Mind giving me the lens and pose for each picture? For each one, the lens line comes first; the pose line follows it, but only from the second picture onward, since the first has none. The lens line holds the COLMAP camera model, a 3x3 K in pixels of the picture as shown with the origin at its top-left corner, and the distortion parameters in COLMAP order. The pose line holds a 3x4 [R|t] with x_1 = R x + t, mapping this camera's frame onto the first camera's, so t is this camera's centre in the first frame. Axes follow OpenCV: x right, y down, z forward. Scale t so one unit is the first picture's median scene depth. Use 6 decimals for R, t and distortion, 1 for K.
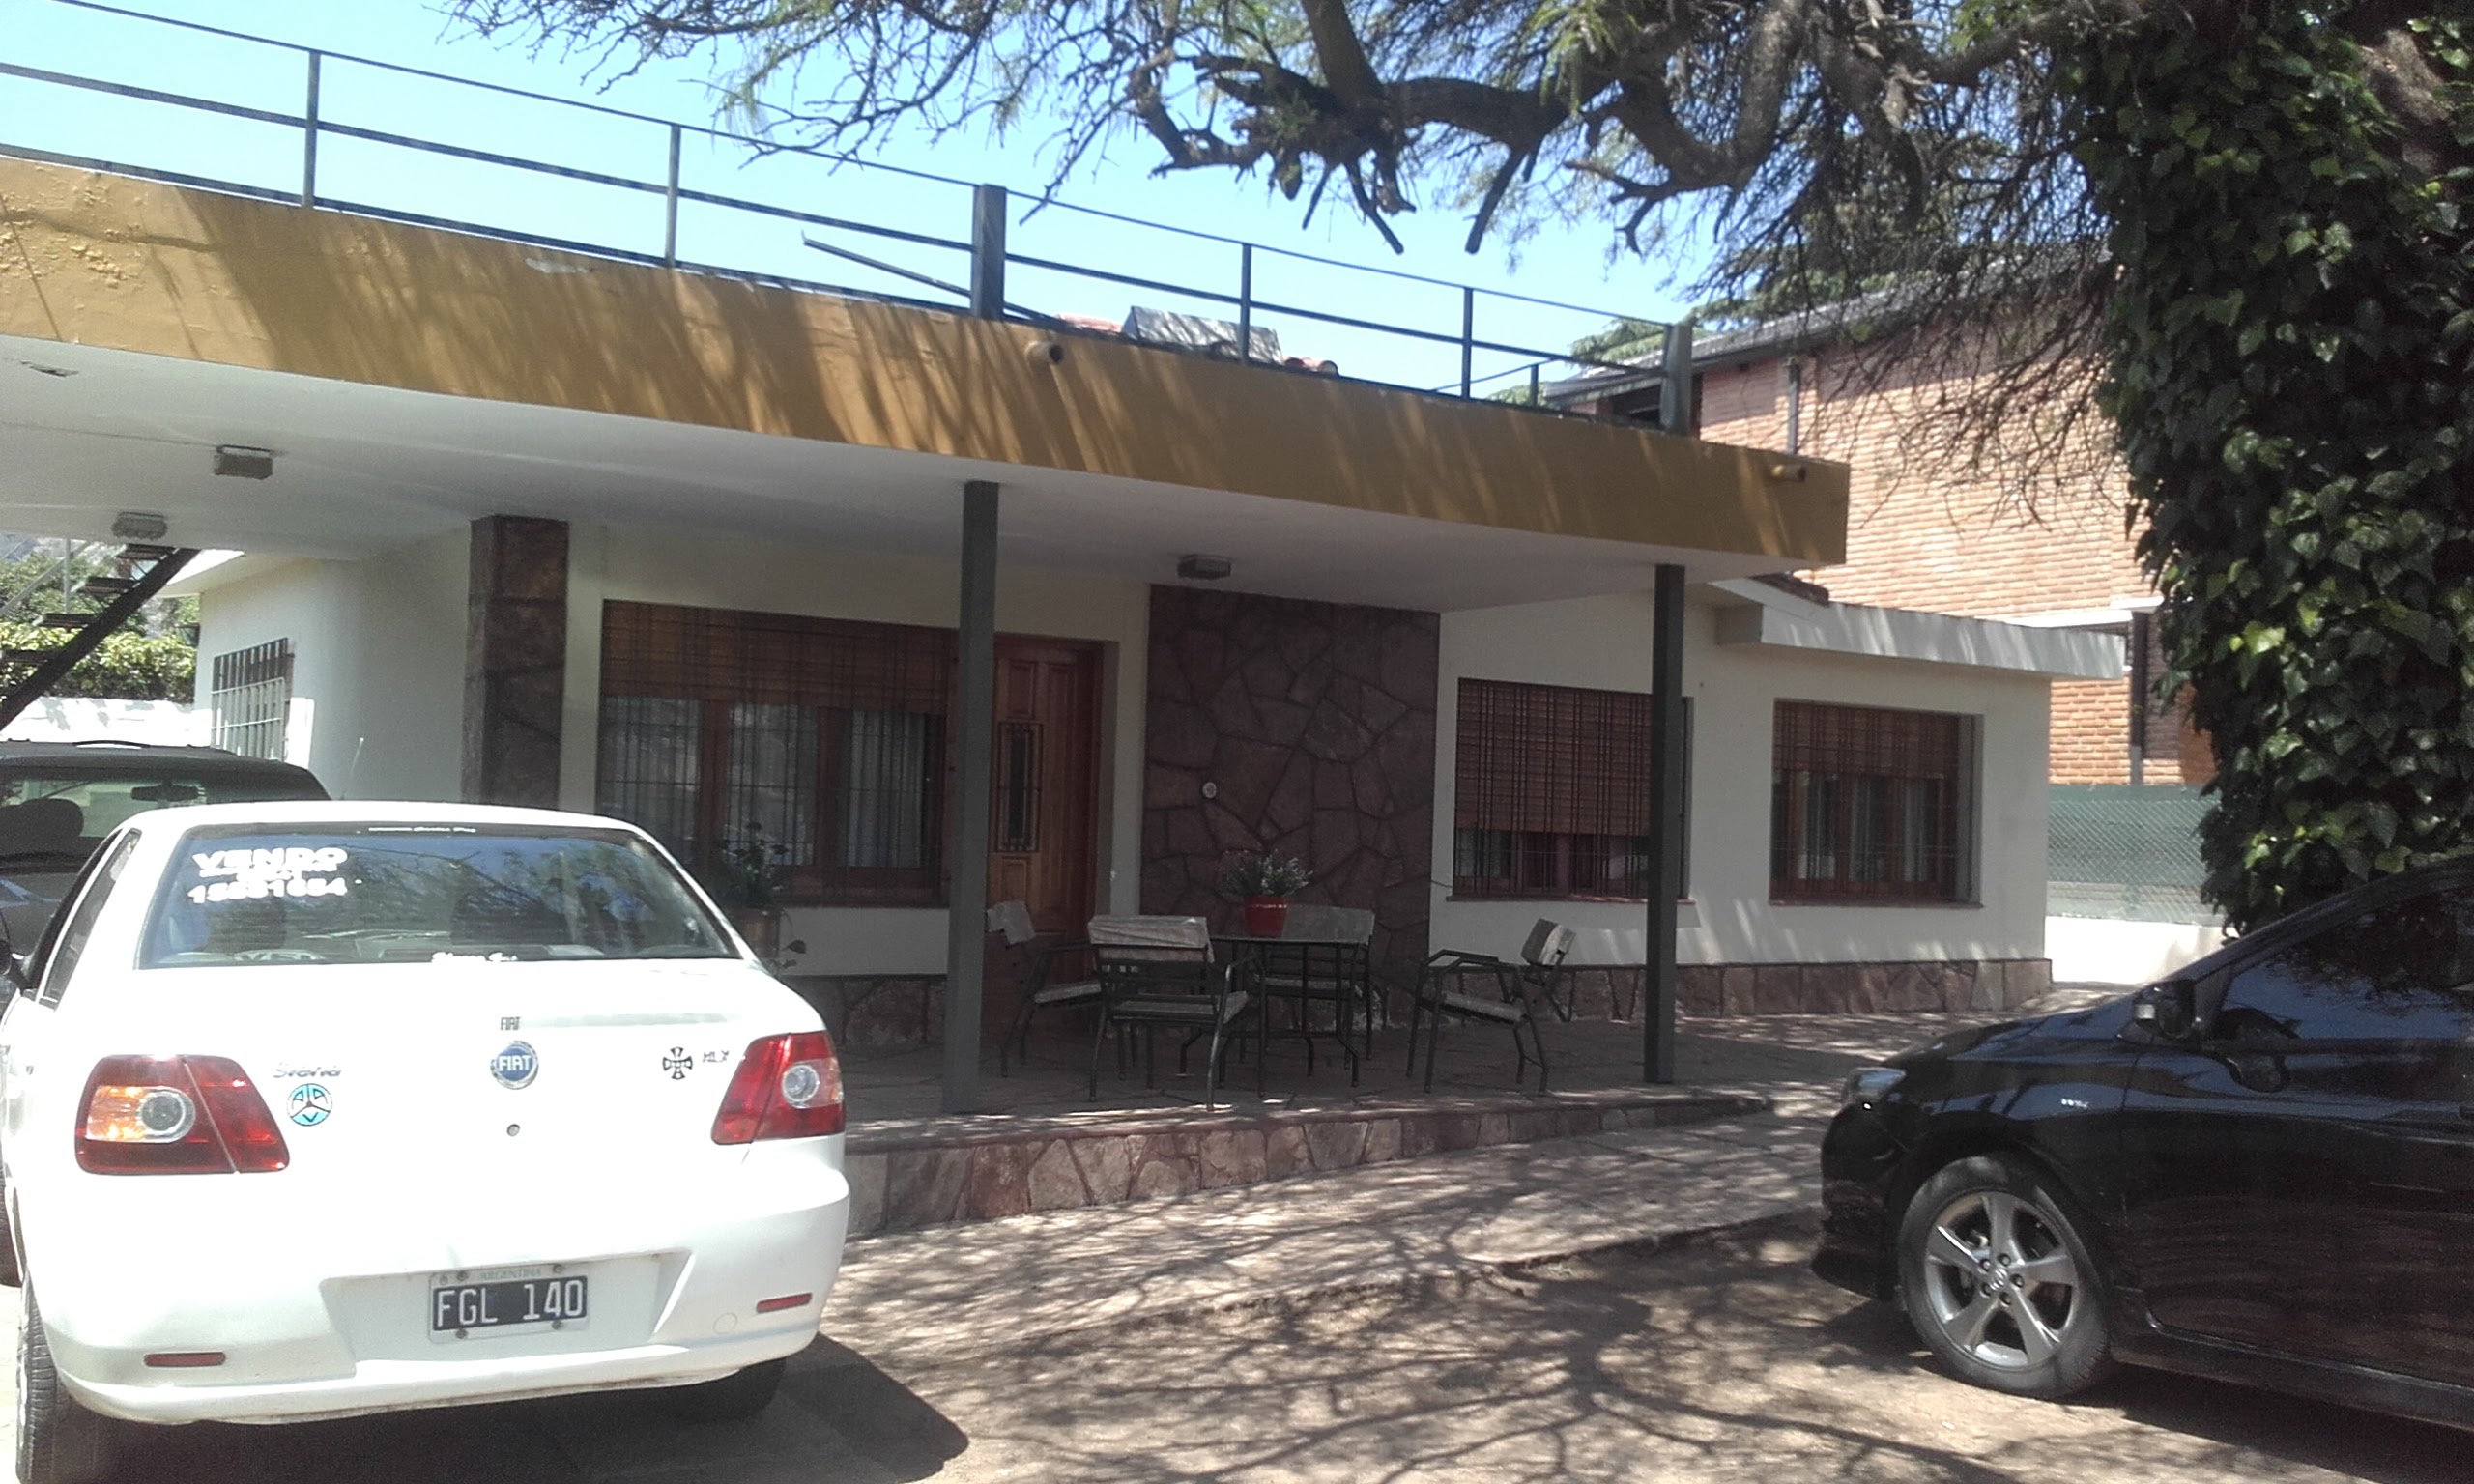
lens RADIAL K [[2284.8, 0, 1207.4], [0, 2284.8, 761.0], [0, 0, 1]] dist [0.121232, -0.243903]
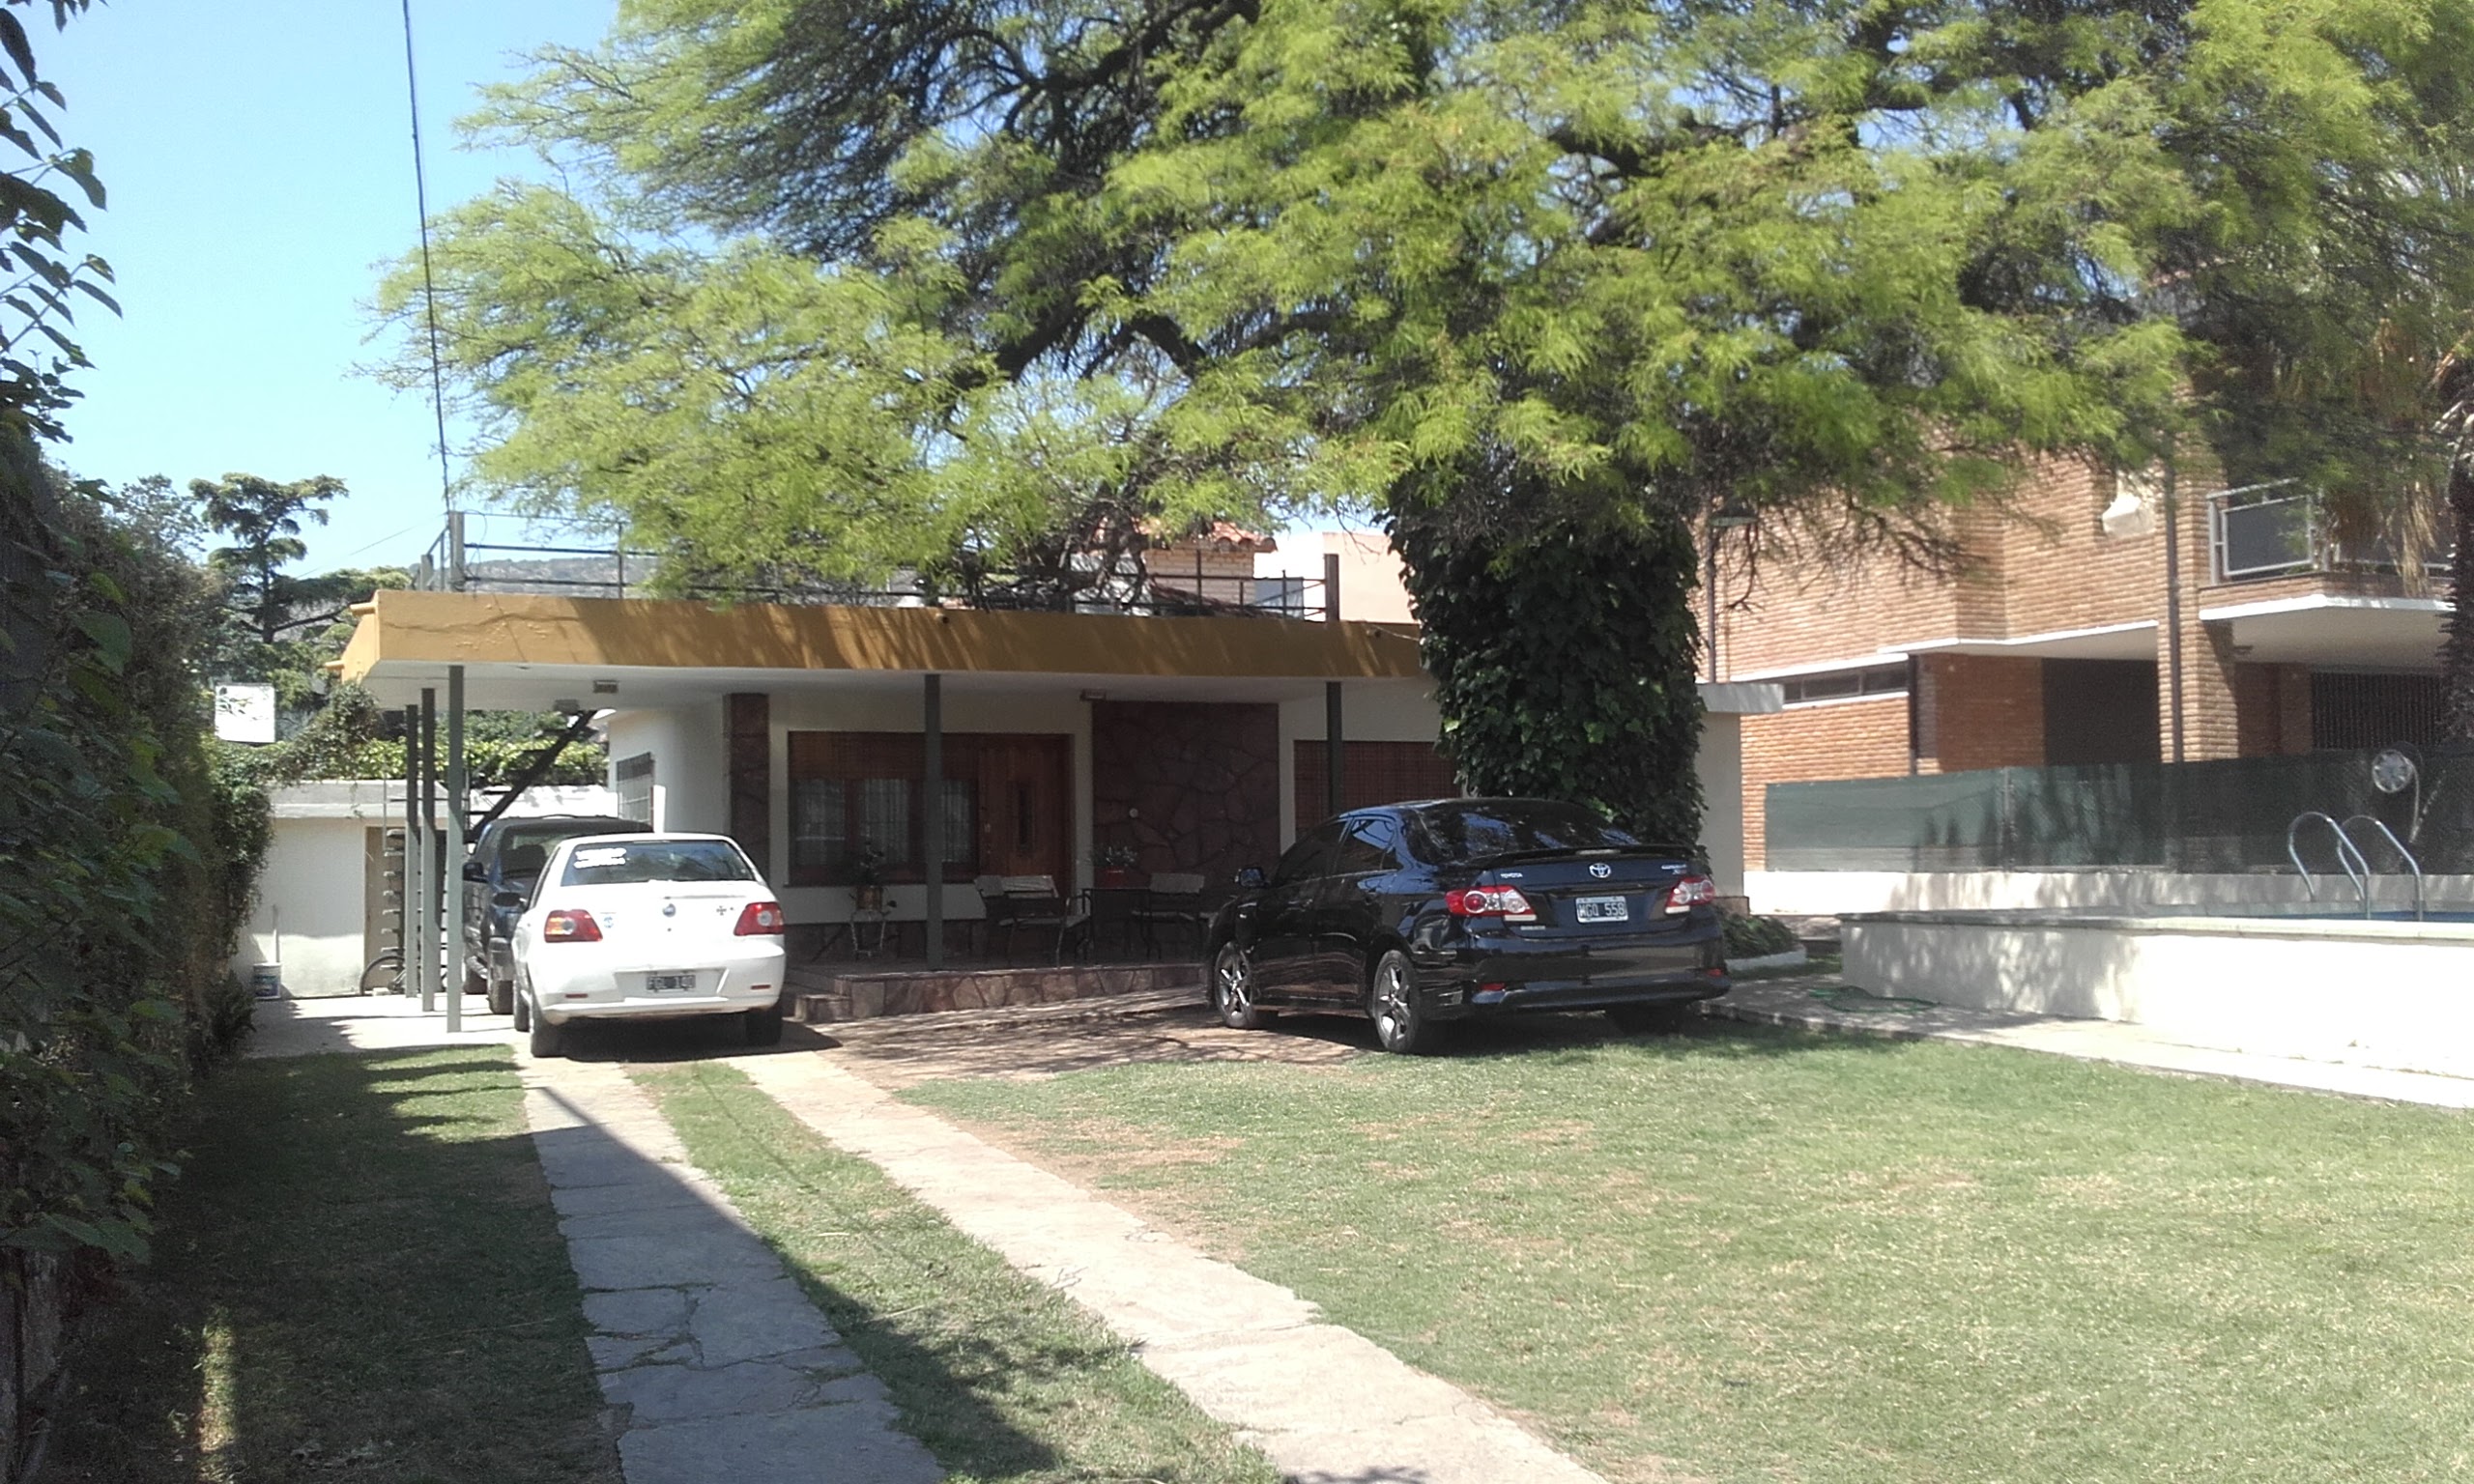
lens RADIAL K [[2284.8, 0, 1207.4], [0, 2284.8, 761.0], [0, 0, 1]] dist [0.121232, -0.243903]
pose [[0.983597, -0.051001, -0.173022, 0.536544], [0.048927, 0.998670, -0.016235, 0.006012], [0.173620, 0.007503, 0.984784, -1.086002]]
